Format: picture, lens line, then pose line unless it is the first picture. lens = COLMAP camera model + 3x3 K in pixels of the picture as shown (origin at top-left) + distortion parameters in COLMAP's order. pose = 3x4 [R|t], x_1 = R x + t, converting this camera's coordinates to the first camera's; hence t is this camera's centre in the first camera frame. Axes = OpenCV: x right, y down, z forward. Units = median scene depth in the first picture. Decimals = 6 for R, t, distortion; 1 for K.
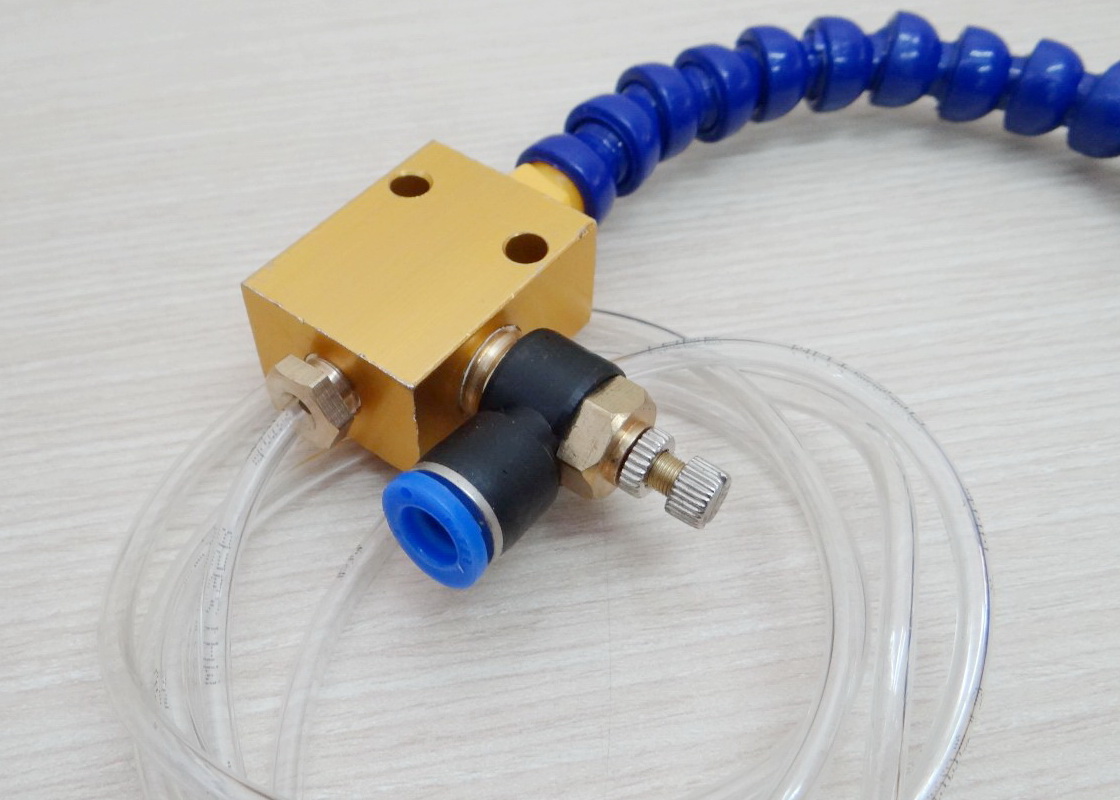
lens RADIAL K [[1497.0, 0, 568.9], [0, 1497.0, 400.6], [0, 0, 1]] dist [0.040785, 0.000000]
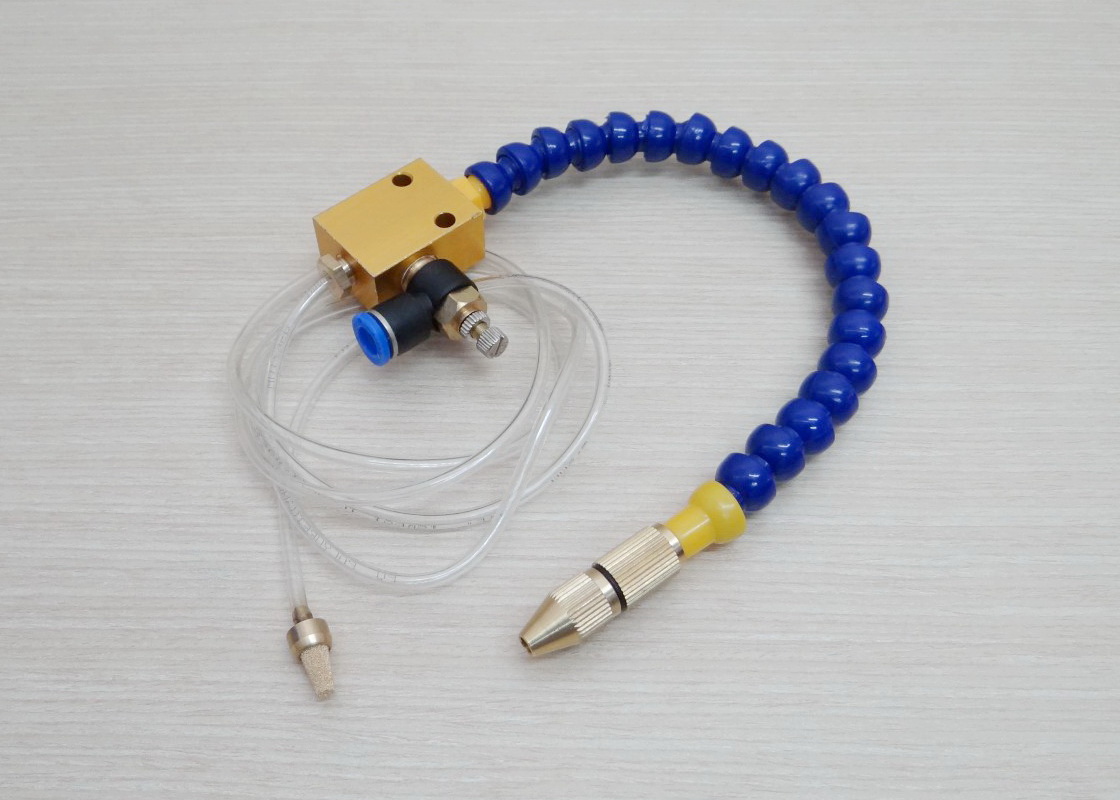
lens RADIAL K [[1470.2, 0, 586.9], [0, 1470.2, 433.5], [0, 0, 1]] dist [0.041488, 0.000000]
pose [[0.982767, 0.160208, -0.092206, 0.412654], [-0.151431, 0.983850, 0.095431, -0.033846], [0.106005, -0.079824, 0.991156, -1.078542]]
